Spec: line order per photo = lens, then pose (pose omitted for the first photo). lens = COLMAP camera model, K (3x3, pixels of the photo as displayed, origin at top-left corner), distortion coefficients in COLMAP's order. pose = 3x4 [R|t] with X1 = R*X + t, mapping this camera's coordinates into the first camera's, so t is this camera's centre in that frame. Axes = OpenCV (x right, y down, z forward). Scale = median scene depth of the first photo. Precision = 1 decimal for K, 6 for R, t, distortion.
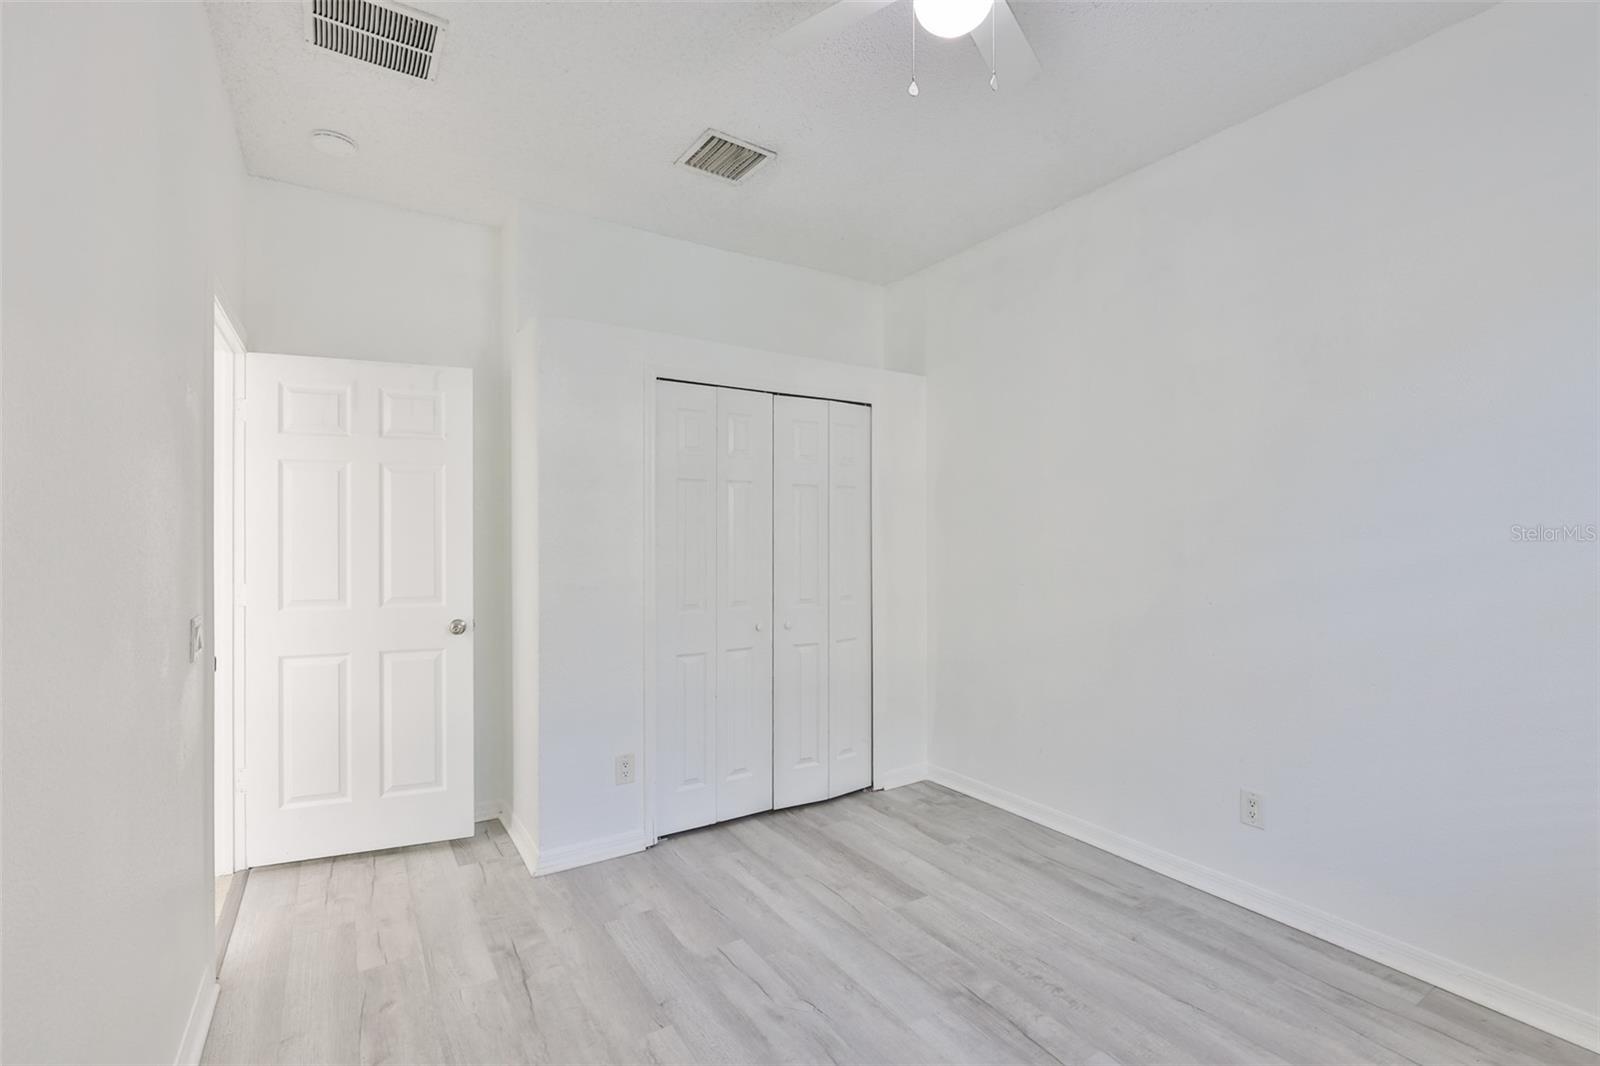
lens RADIAL K [[701.7, 0, 800.4], [0, 701.7, 534.8], [0, 0, 1]] dist [-0.000673, 0.000354]
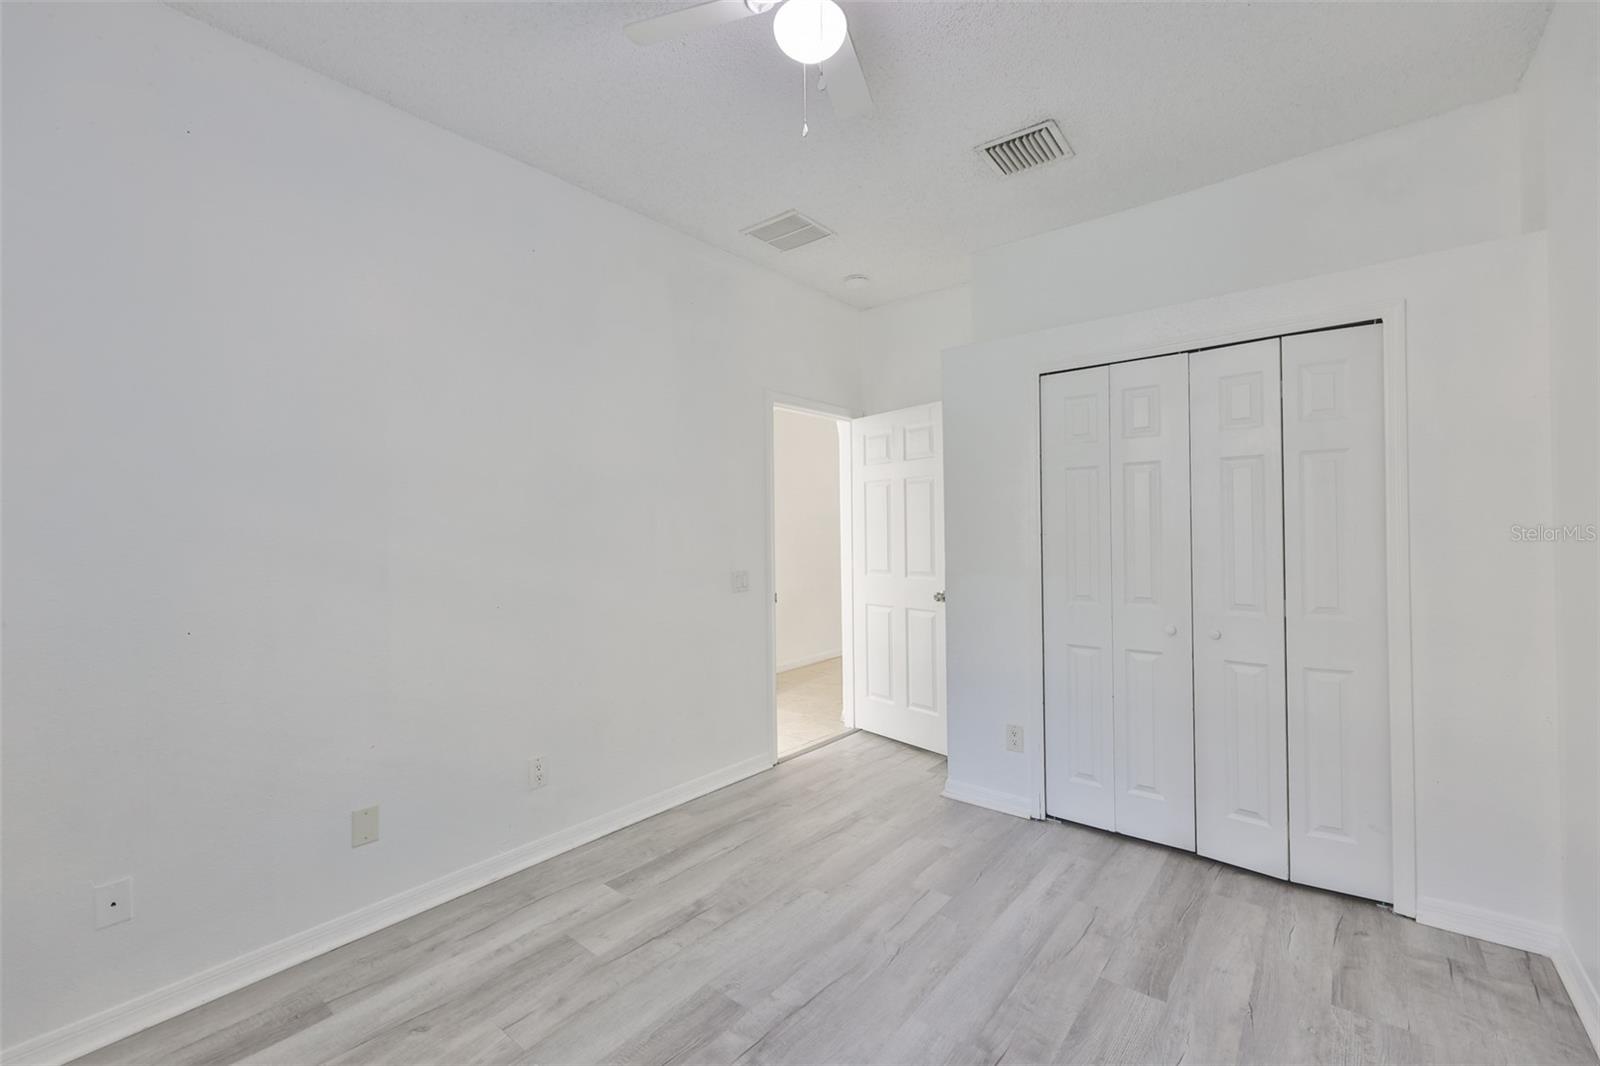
lens RADIAL K [[665.8, 0, 800.8], [0, 665.8, 530.5], [0, 0, 1]] dist [-0.001318, 0.000130]
pose [[0.308860, -0.006160, -0.951088, 0.730880], [0.016374, 0.999865, -0.001159, 0.003746], [0.950967, -0.015215, 0.308919, 0.410905]]
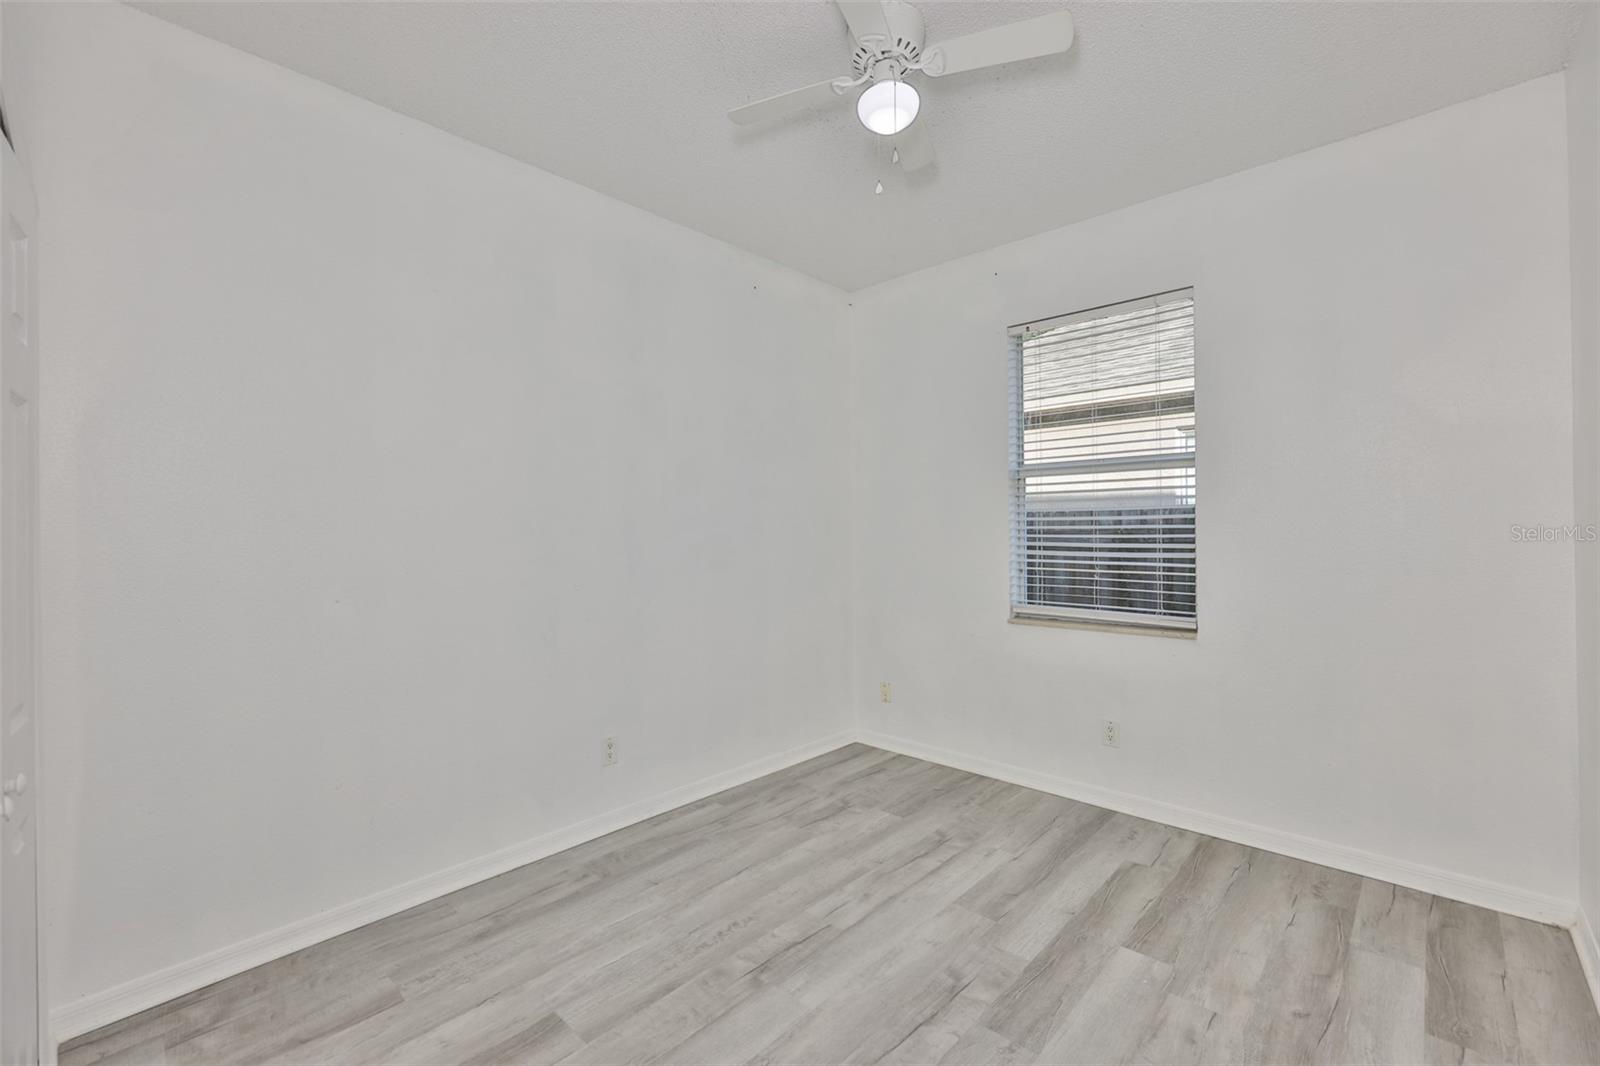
lens RADIAL K [[682.0, 0, 804.4], [0, 682.0, 531.9], [0, 0, 1]] dist [-0.002259, 0.000184]
pose [[-0.244805, 0.003960, 0.969564, -0.581260], [0.009250, 0.999956, -0.001749, 0.005831], [-0.969528, 0.008540, -0.244831, 0.901849]]
